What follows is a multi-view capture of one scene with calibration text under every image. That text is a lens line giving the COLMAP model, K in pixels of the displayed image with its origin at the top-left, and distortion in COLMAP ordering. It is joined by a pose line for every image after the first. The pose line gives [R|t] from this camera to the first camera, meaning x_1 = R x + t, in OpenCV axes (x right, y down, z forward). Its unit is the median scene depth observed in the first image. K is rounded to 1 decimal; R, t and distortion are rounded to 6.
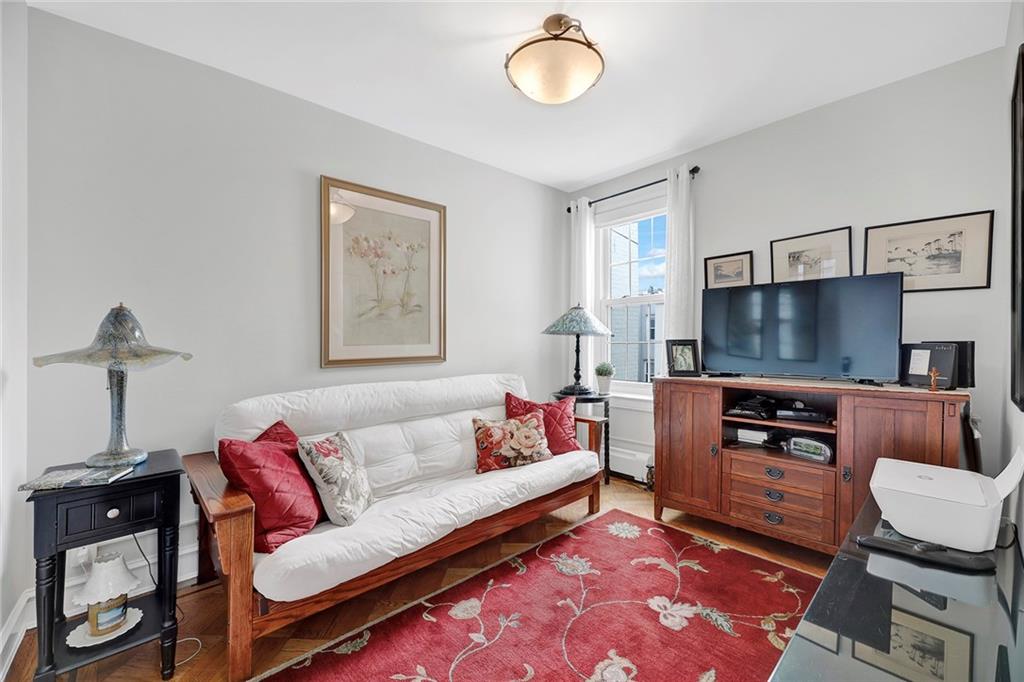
lens RADIAL K [[418.8, 0, 514.2], [0, 418.8, 340.3], [0, 0, 1]] dist [0.000103, -0.004318]
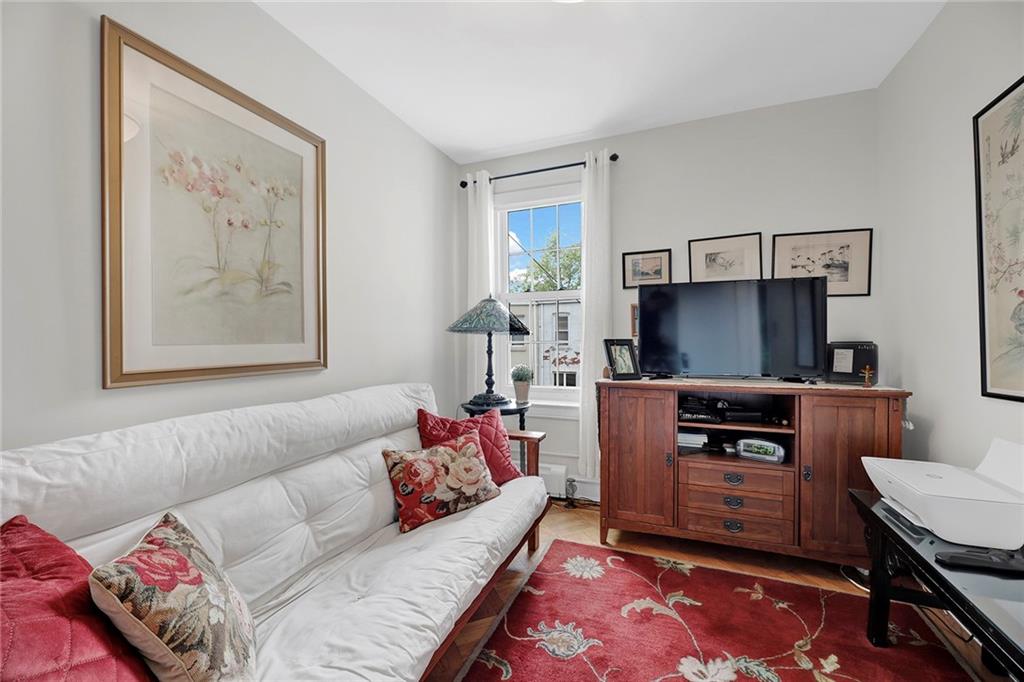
lens RADIAL K [[418.8, 0, 511.1], [0, 418.8, 347.5], [0, 0, 1]] dist [0.000103, -0.004318]
pose [[0.907499, -0.001650, 0.420050, -0.215746], [-0.004604, 0.999893, 0.013875, 0.005794], [-0.420028, -0.014526, 0.907395, 0.312736]]
